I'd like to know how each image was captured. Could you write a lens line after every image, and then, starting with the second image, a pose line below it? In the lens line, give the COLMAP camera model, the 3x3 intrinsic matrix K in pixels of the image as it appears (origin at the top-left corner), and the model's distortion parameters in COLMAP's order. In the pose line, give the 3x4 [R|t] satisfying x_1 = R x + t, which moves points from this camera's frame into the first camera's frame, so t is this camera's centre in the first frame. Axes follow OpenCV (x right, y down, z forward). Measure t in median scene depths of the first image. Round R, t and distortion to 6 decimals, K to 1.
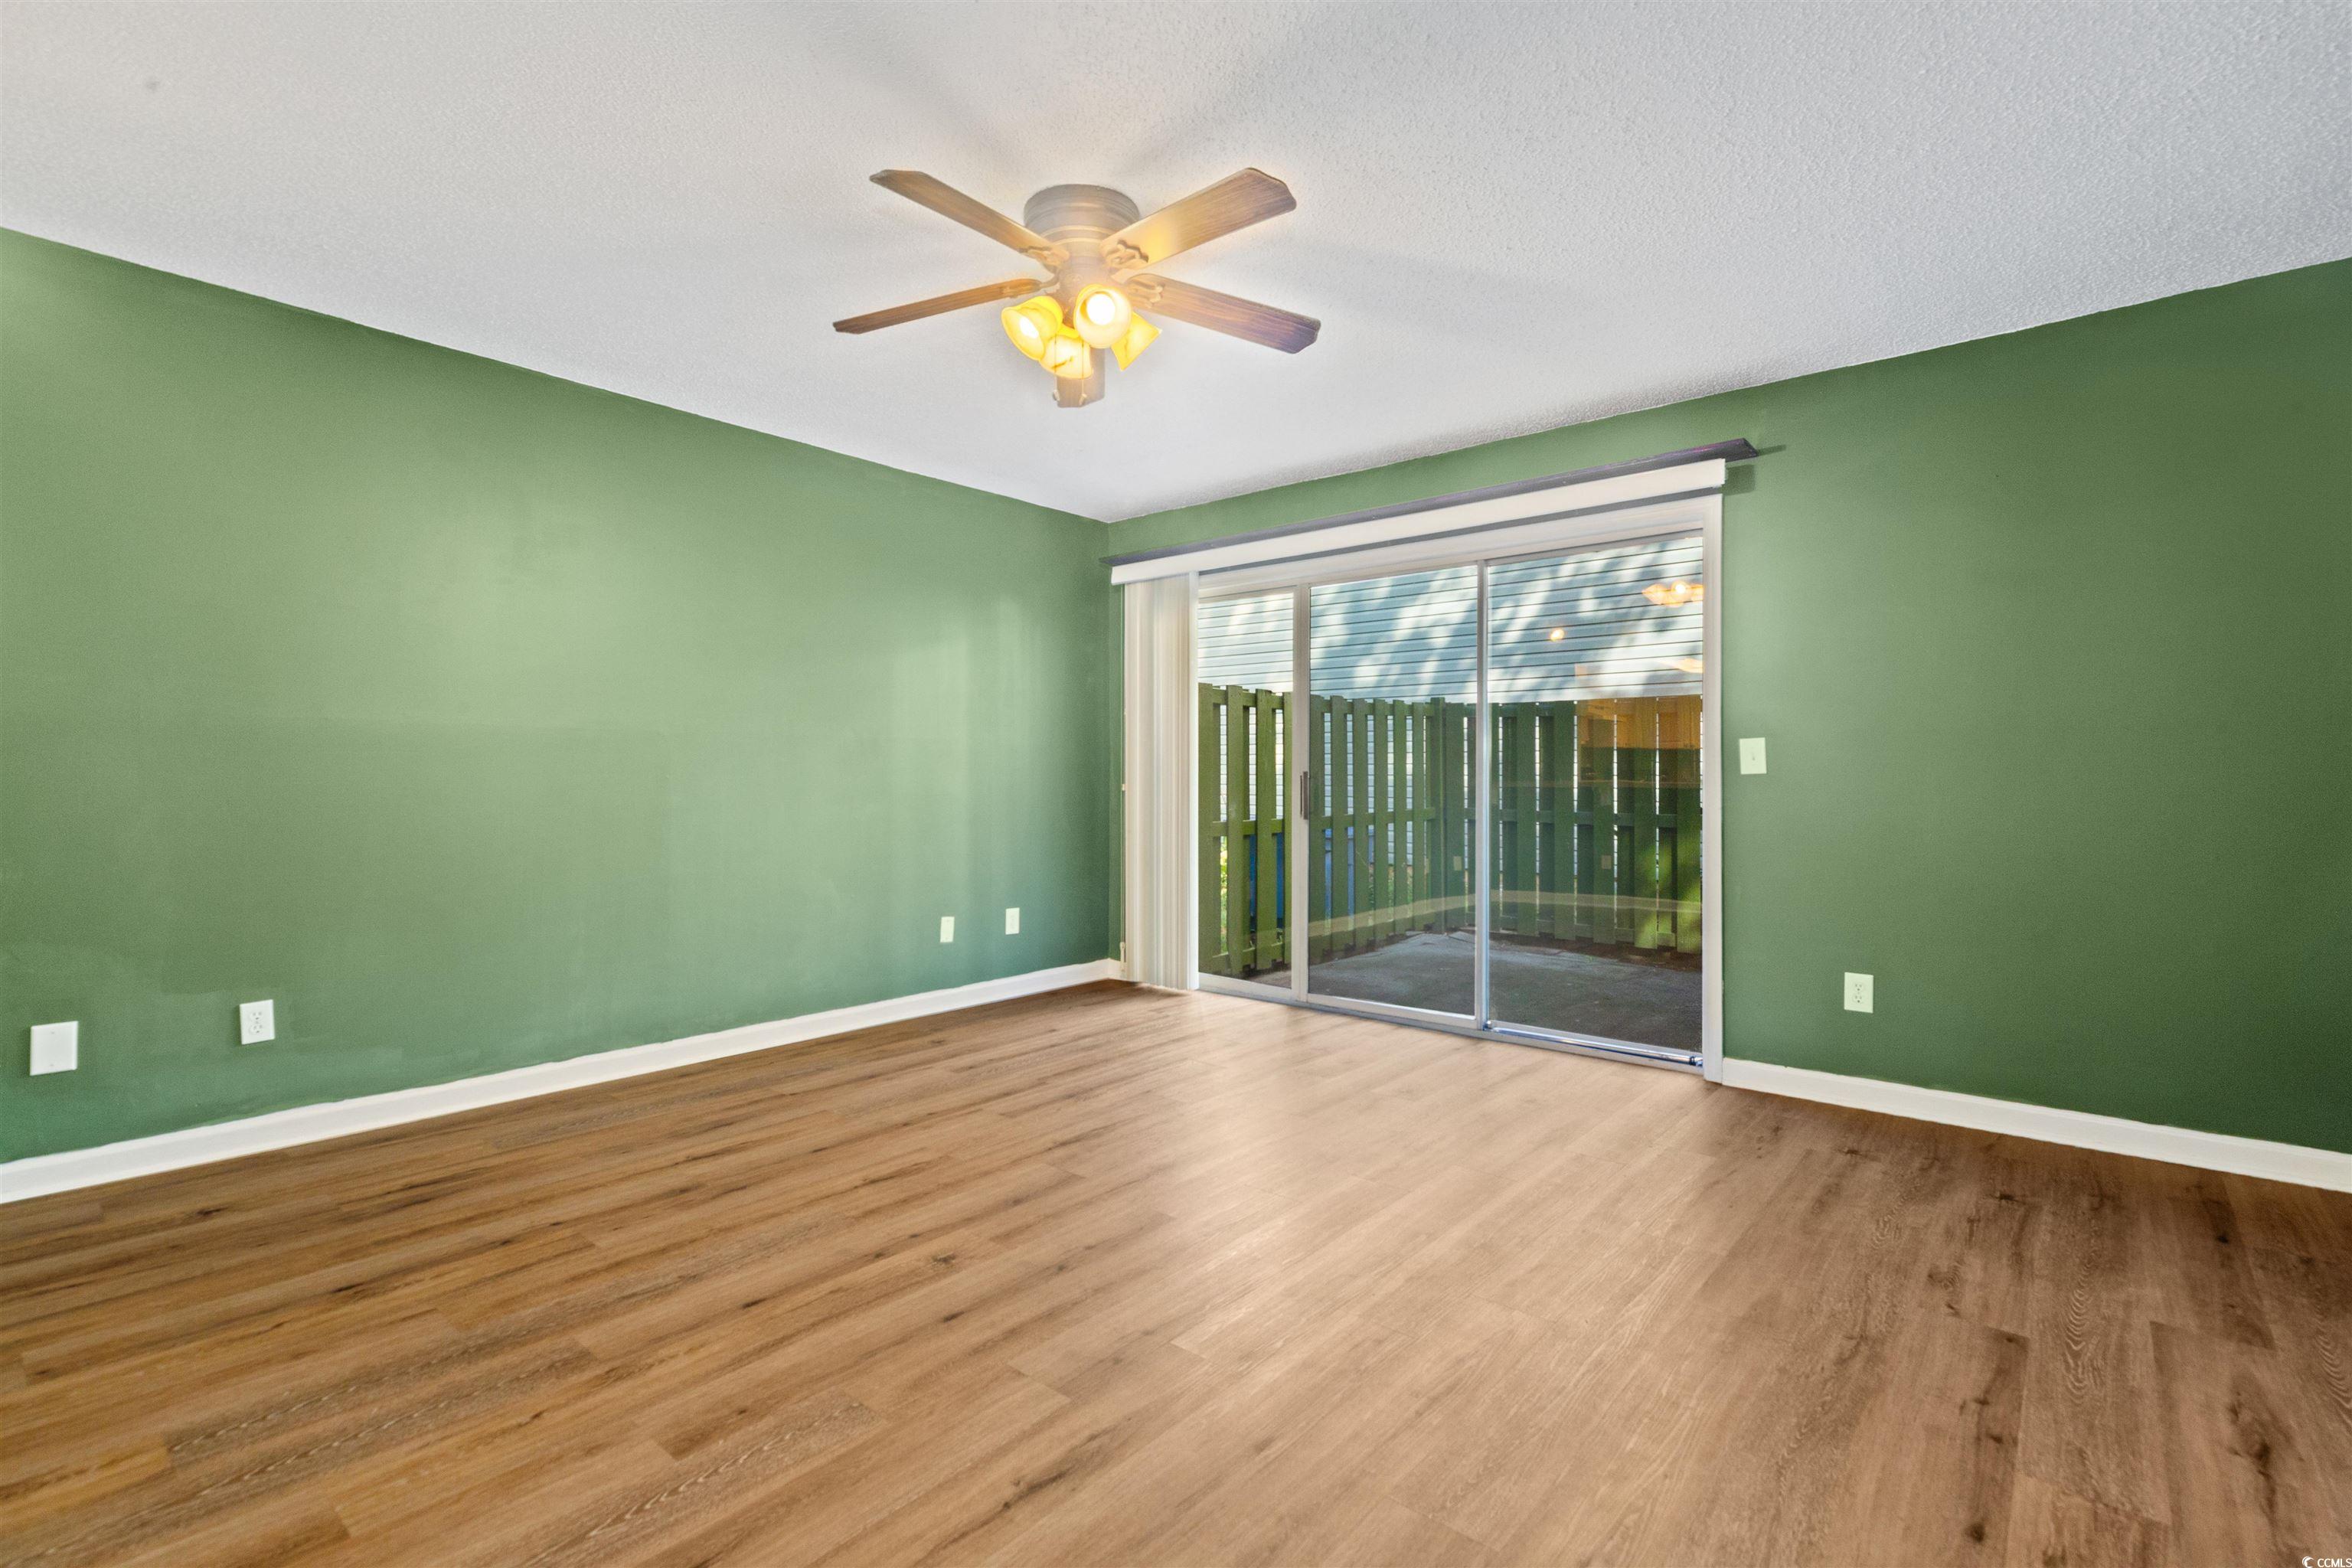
lens RADIAL K [[1074.0, 0, 1187.4], [0, 1074.0, 775.1], [0, 0, 1]] dist [0.009434, -0.001481]
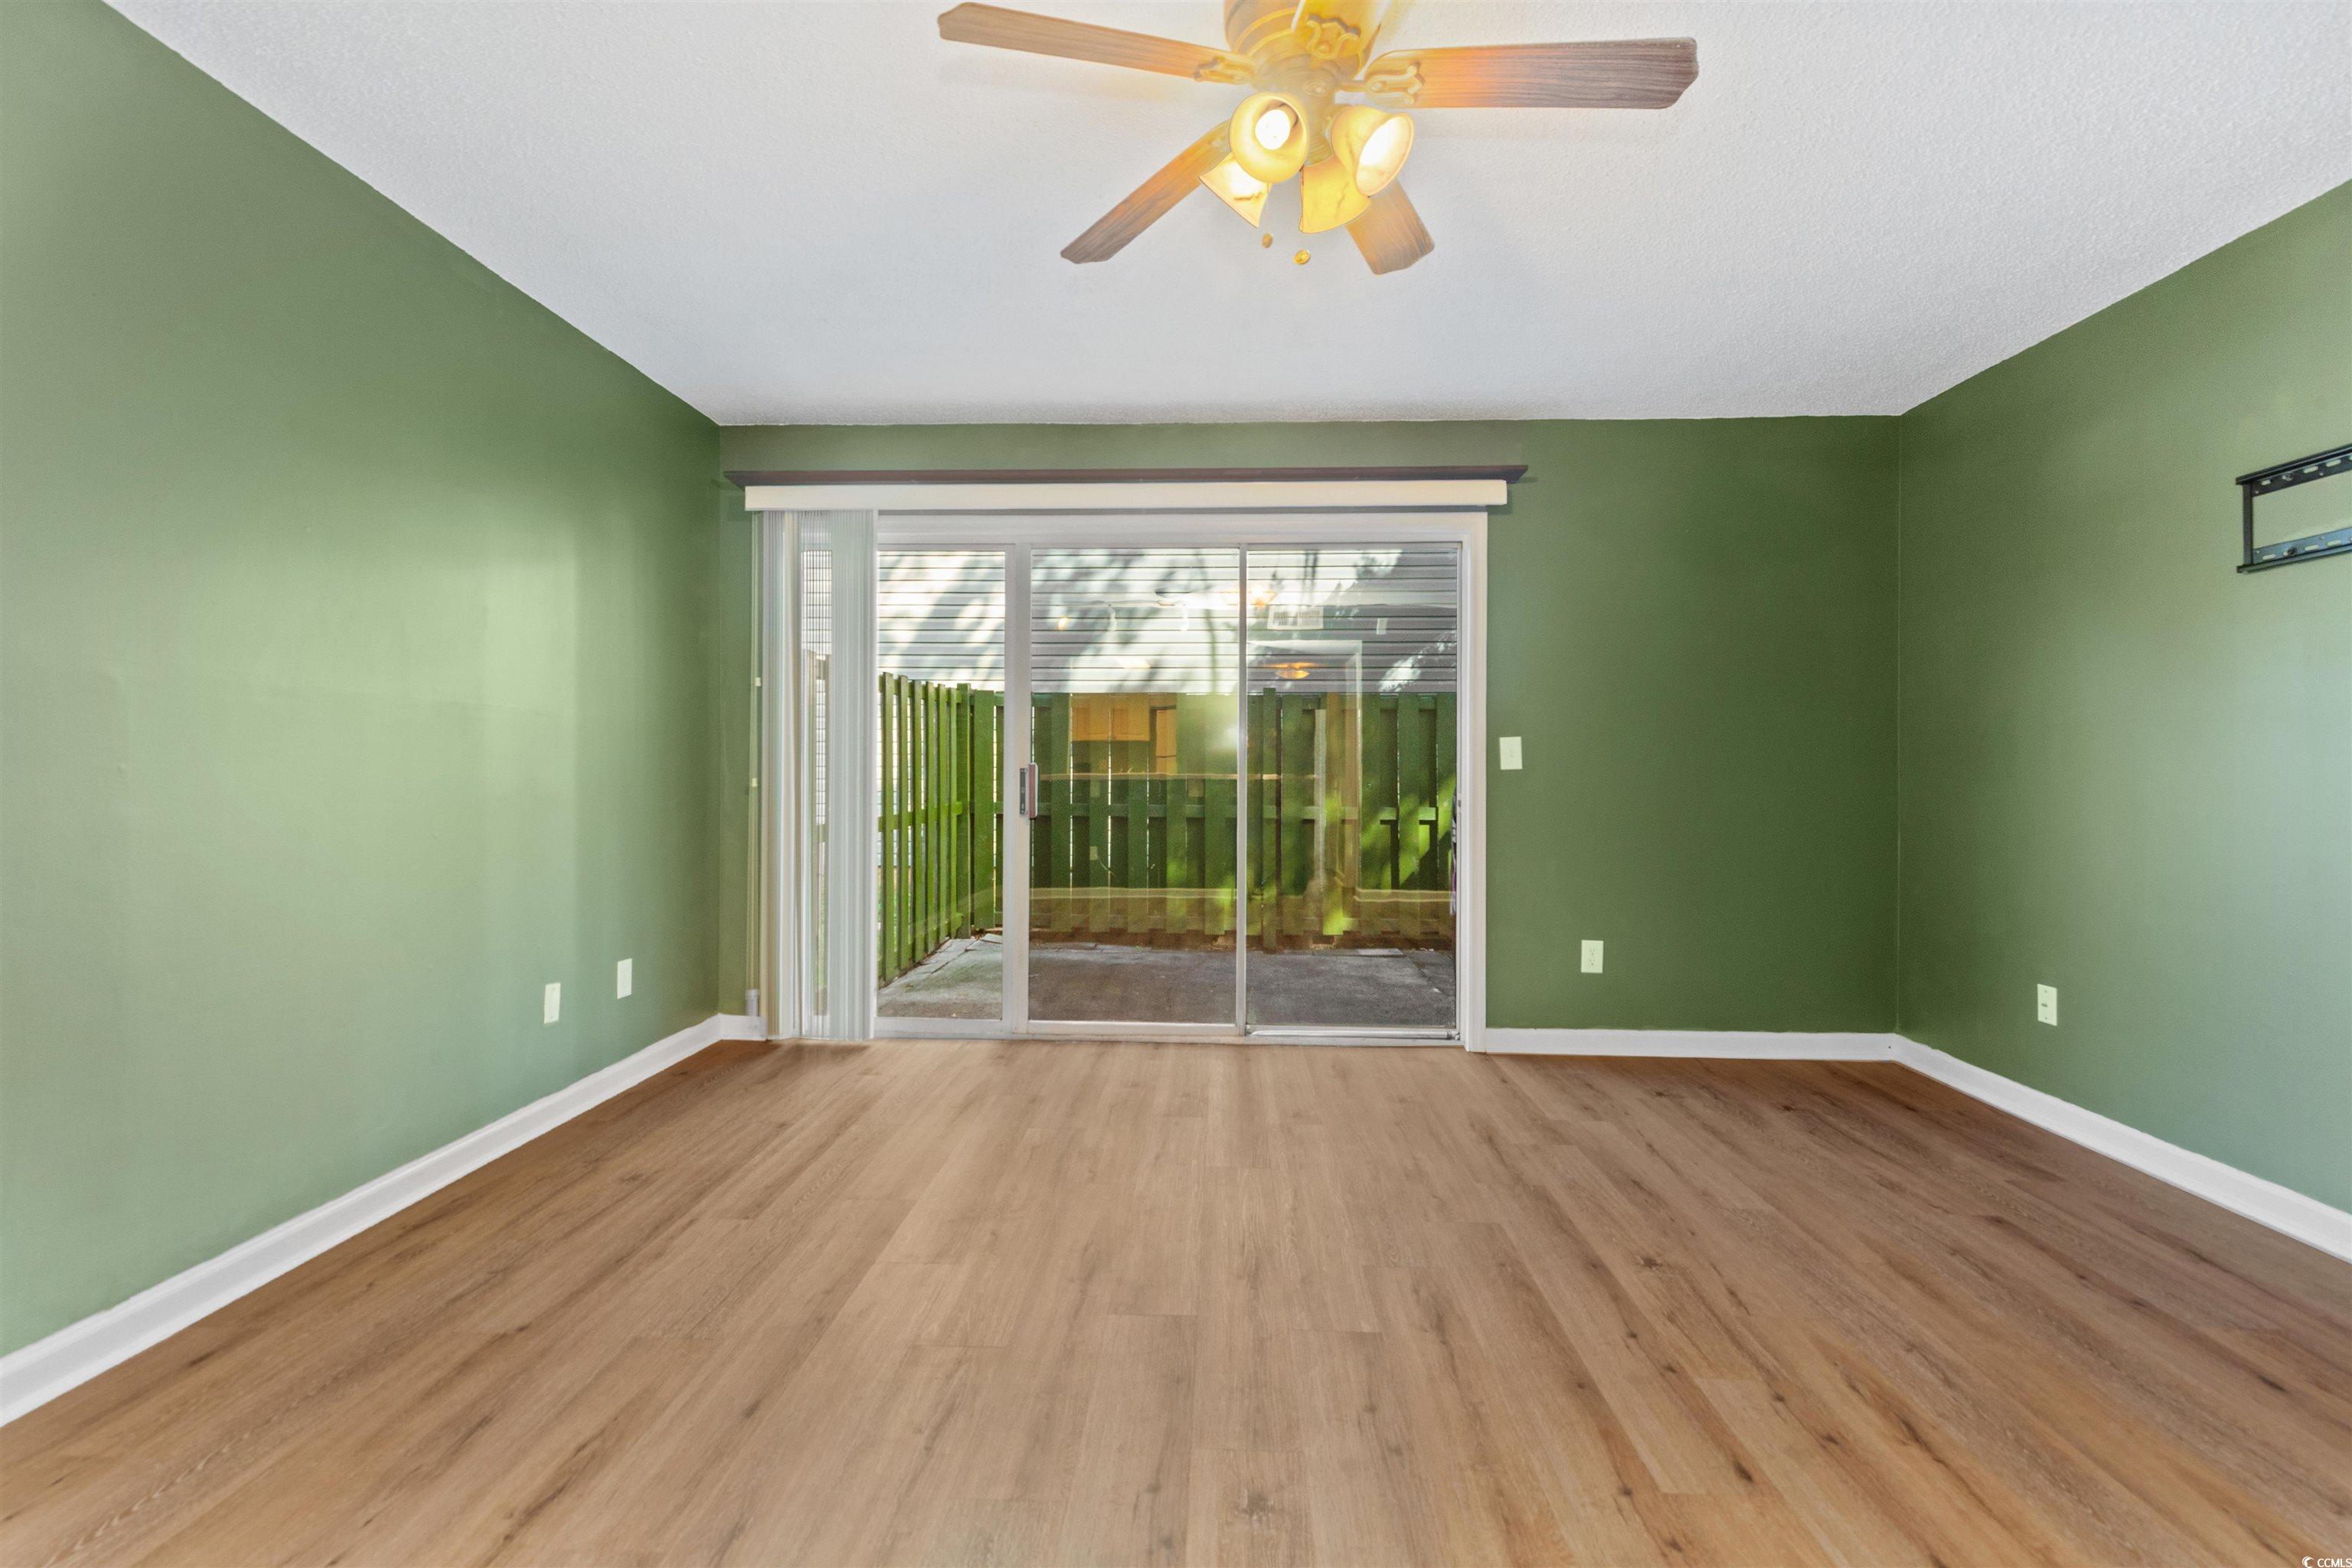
lens RADIAL K [[1074.0, 0, 1182.8], [0, 1074.0, 802.7], [0, 0, 1]] dist [0.009434, -0.001481]
pose [[0.789639, -0.014455, 0.613402, -0.570072], [-0.006255, 0.999481, 0.031605, -0.002958], [-0.613540, -0.028793, 0.789138, 0.444728]]
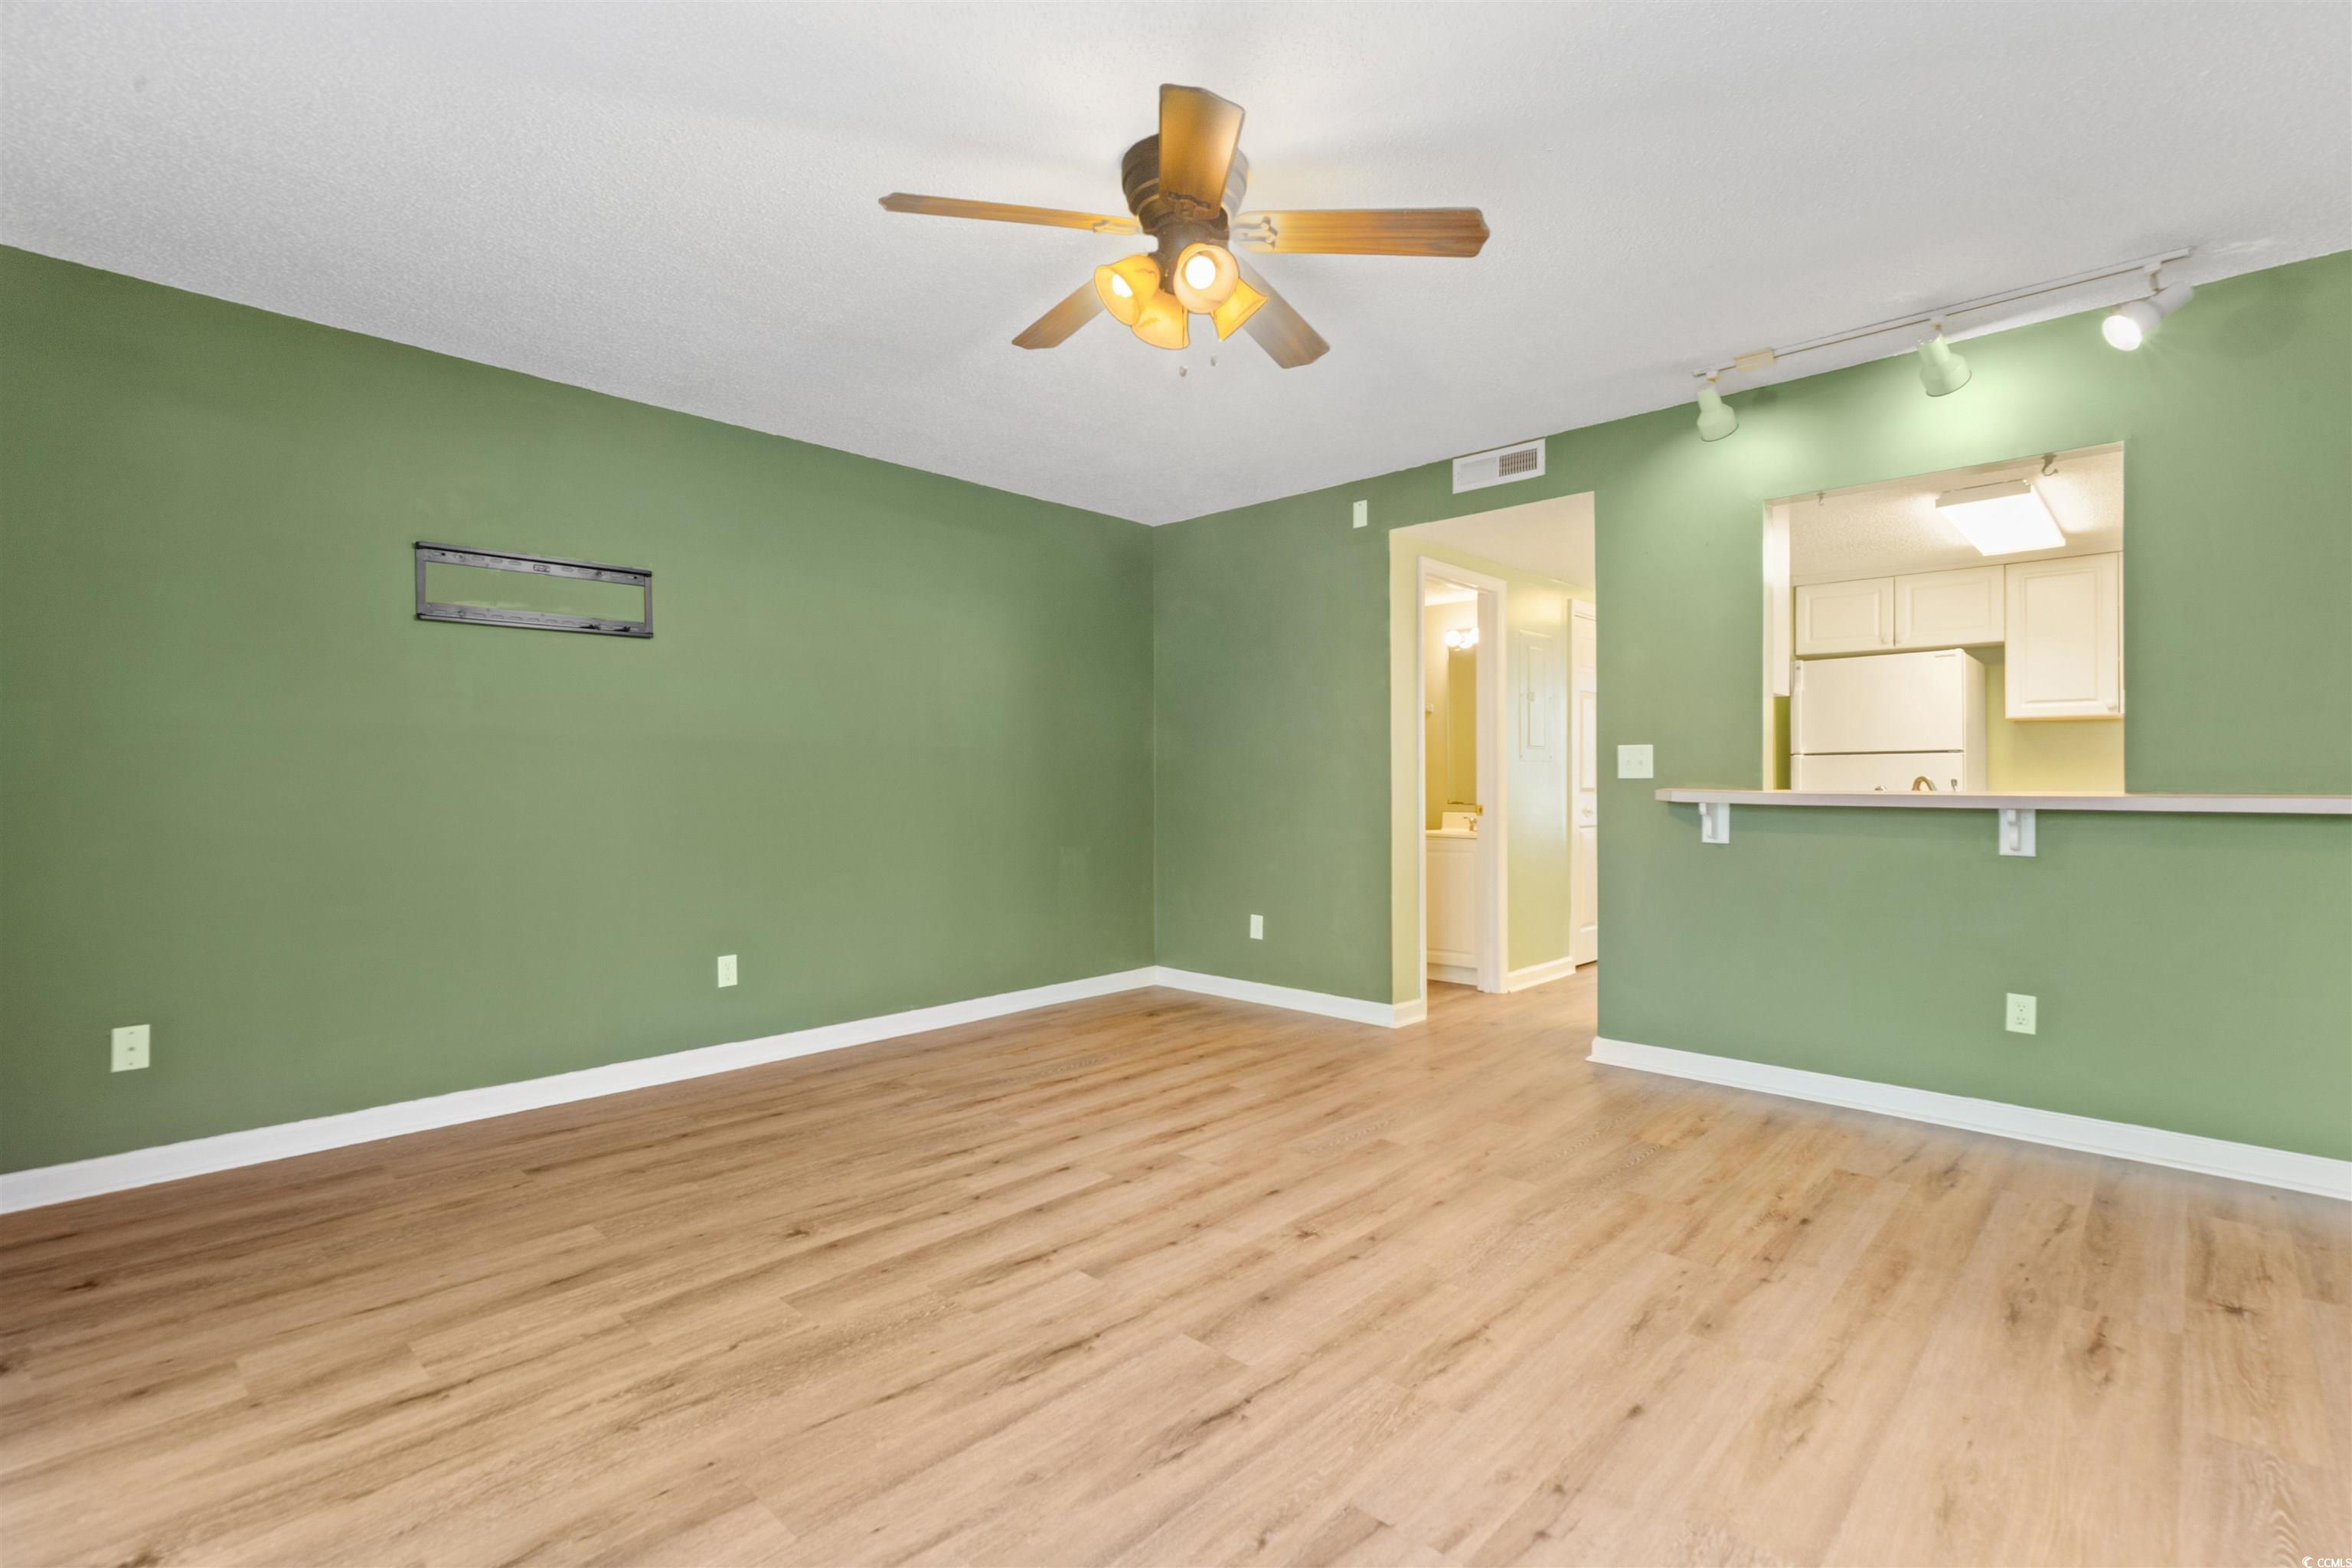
lens RADIAL K [[1074.0, 0, 1190.8], [0, 1074.0, 778.0], [0, 0, 1]] dist [0.009434, -0.001481]
pose [[-0.998915, -0.000799, 0.046573, -0.136855], [-0.001067, 0.999983, -0.005740, 0.001629], [-0.046568, -0.005783, -0.998898, 1.789705]]
